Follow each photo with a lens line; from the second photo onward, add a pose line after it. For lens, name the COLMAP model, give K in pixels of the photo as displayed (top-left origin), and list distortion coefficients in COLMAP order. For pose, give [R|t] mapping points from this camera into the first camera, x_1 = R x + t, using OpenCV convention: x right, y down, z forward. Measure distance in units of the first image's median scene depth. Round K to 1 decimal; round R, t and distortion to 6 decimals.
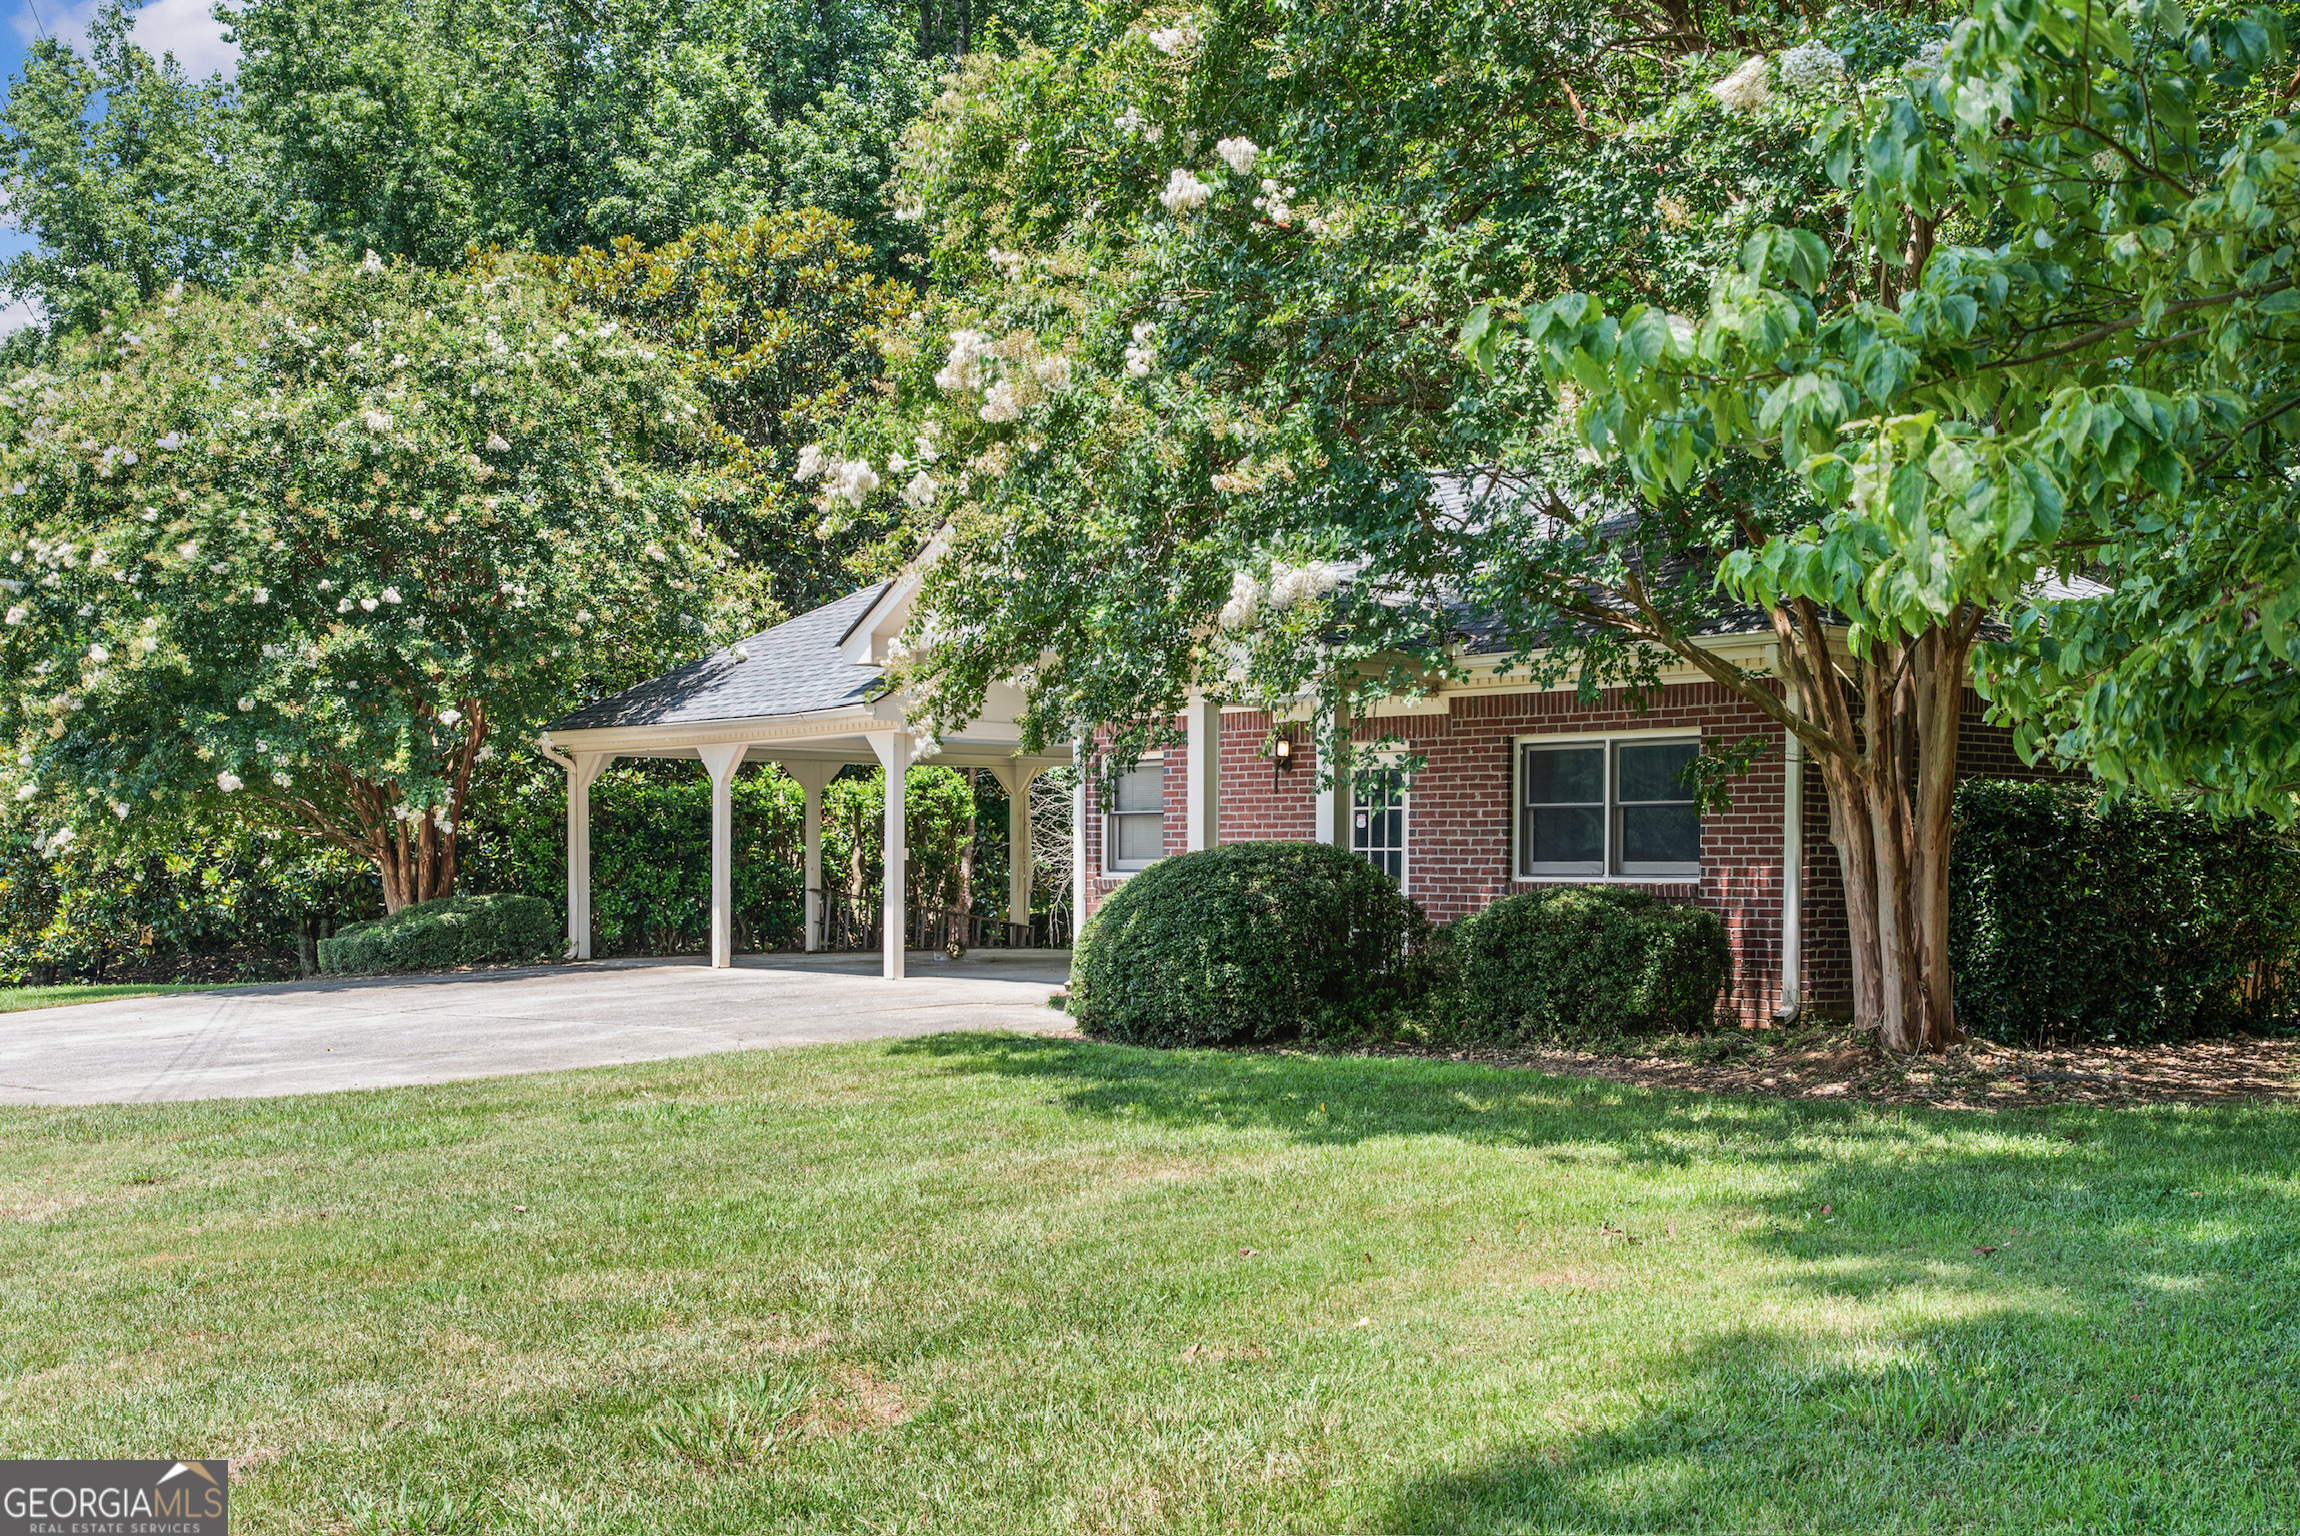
lens RADIAL K [[2535.4, 0, 1151.7], [0, 2535.4, 770.6], [0, 0, 1]] dist [0.027703, 0.000000]
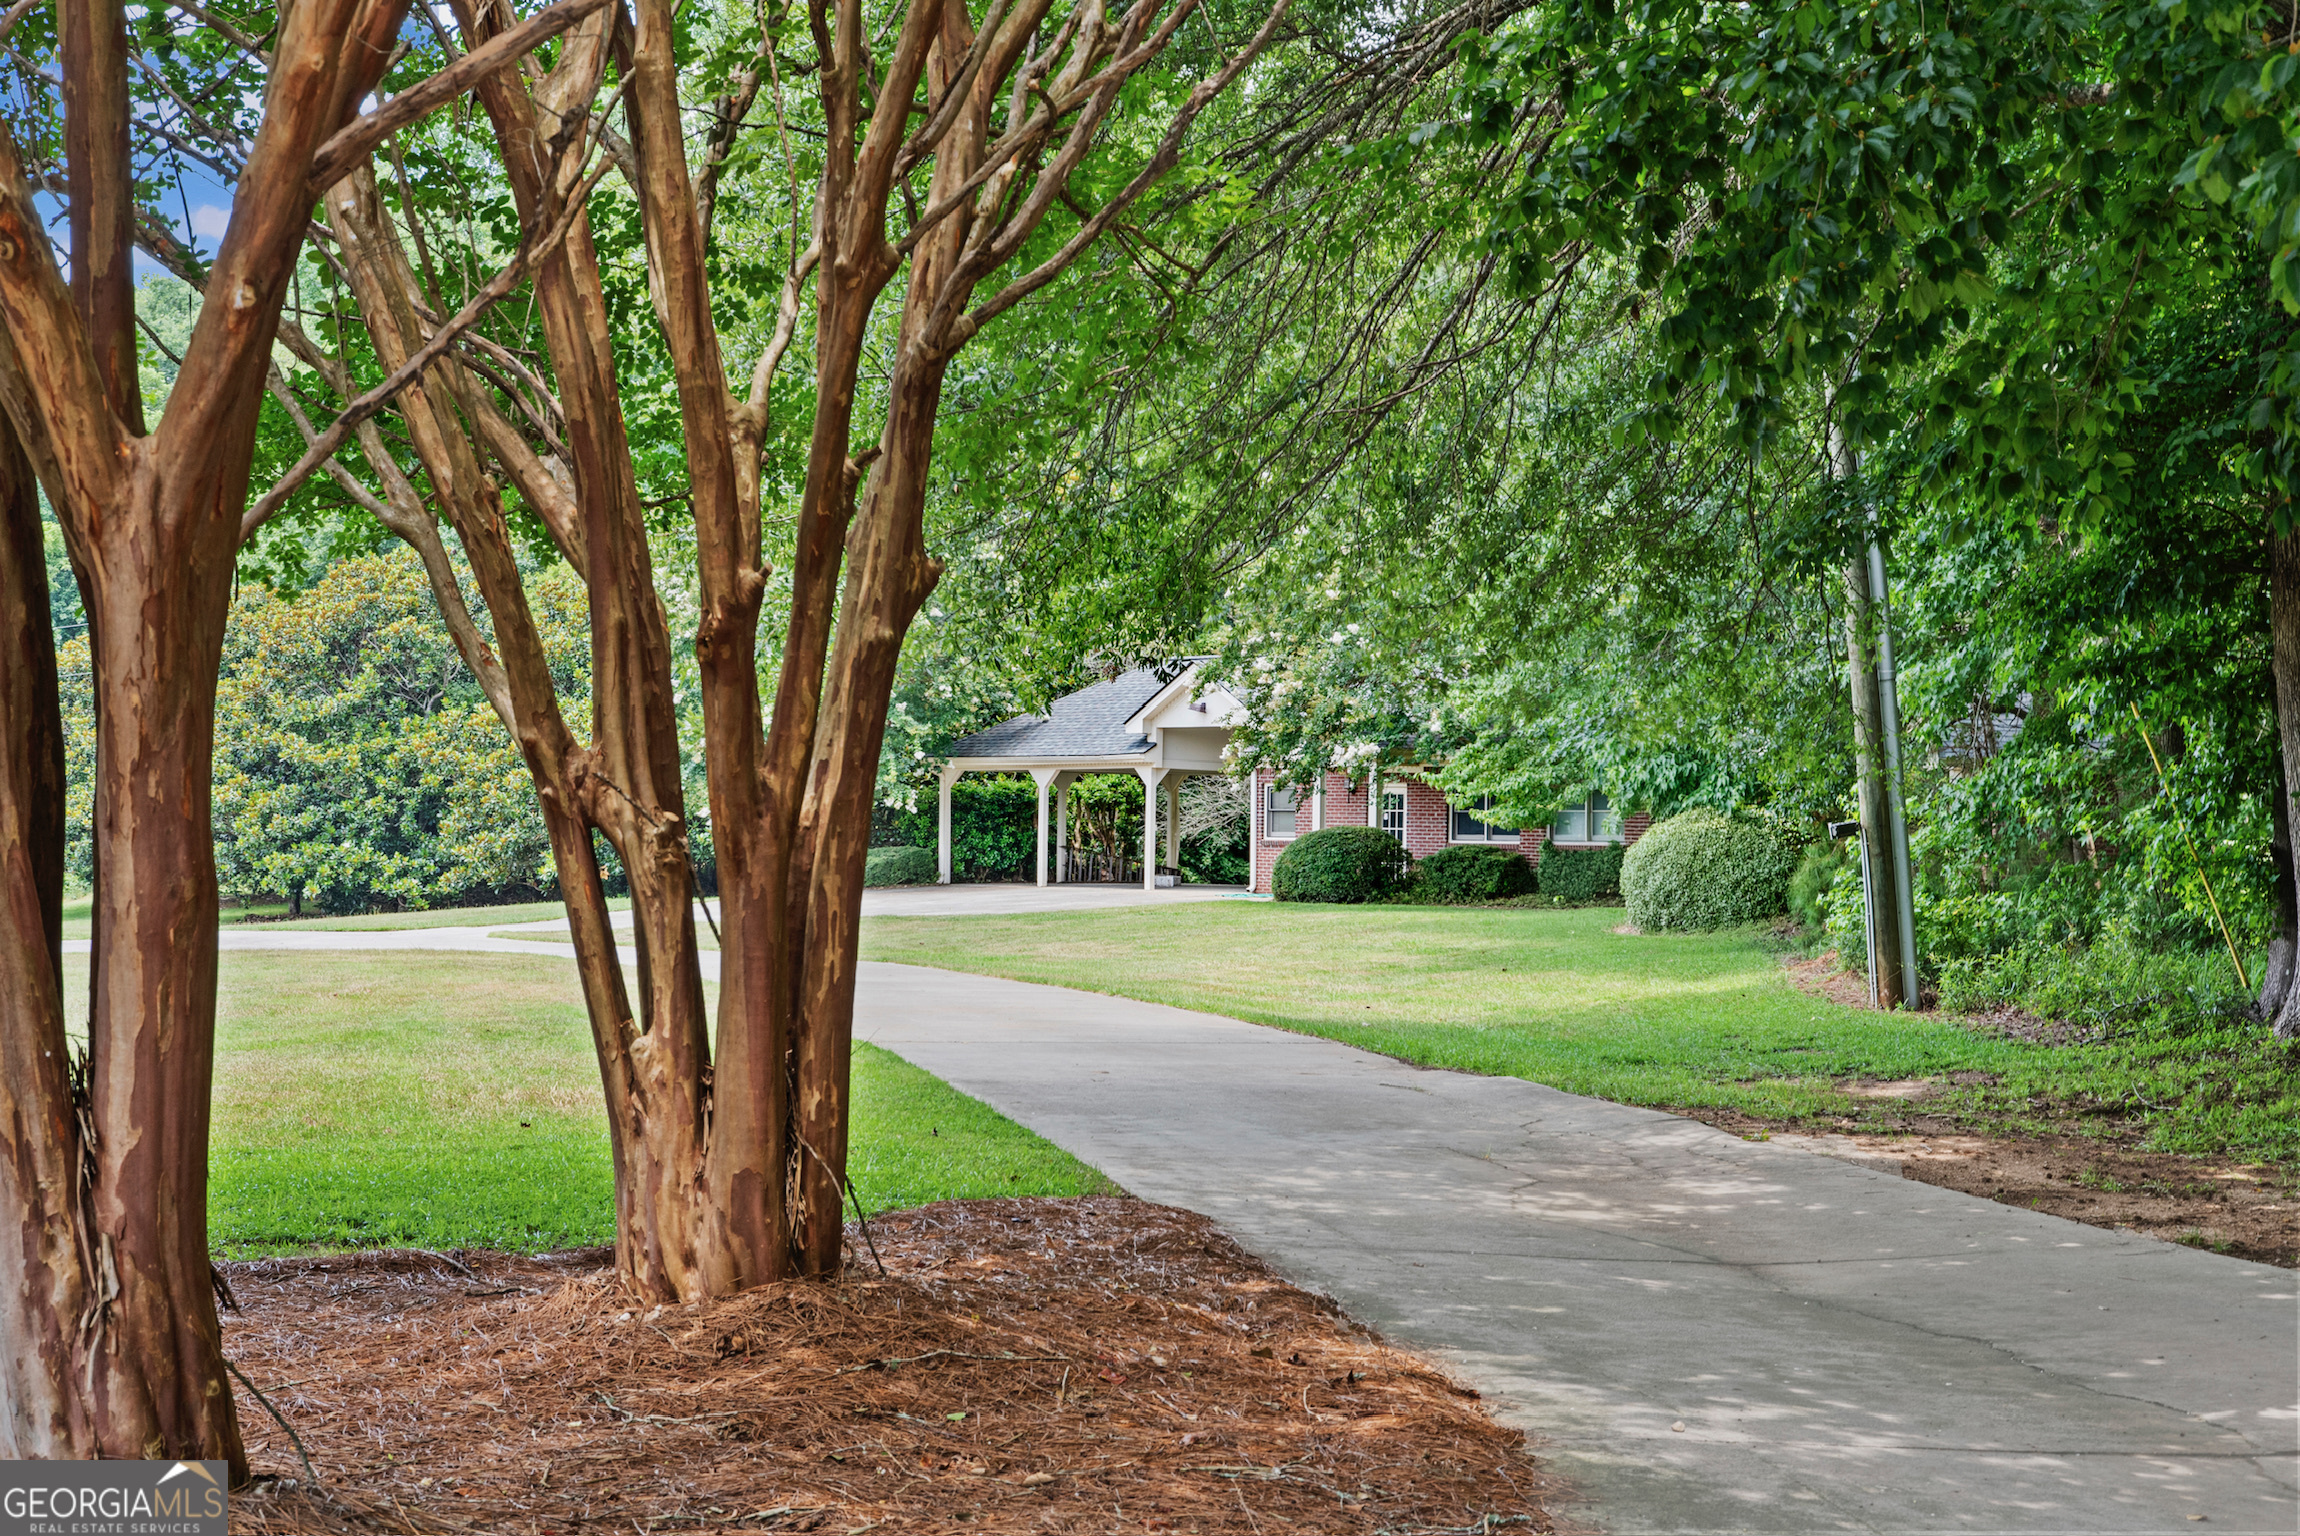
lens RADIAL K [[3439.0, 0, 1148.9], [0, 3439.0, 767.2], [0, 0, 1]] dist [-0.026591, 0.000000]
pose [[0.999876, 0.004169, 0.015170, -0.178767], [-0.004526, 0.999712, 0.023549, -0.095948], [-0.015068, -0.023614, 0.999608, -2.085882]]
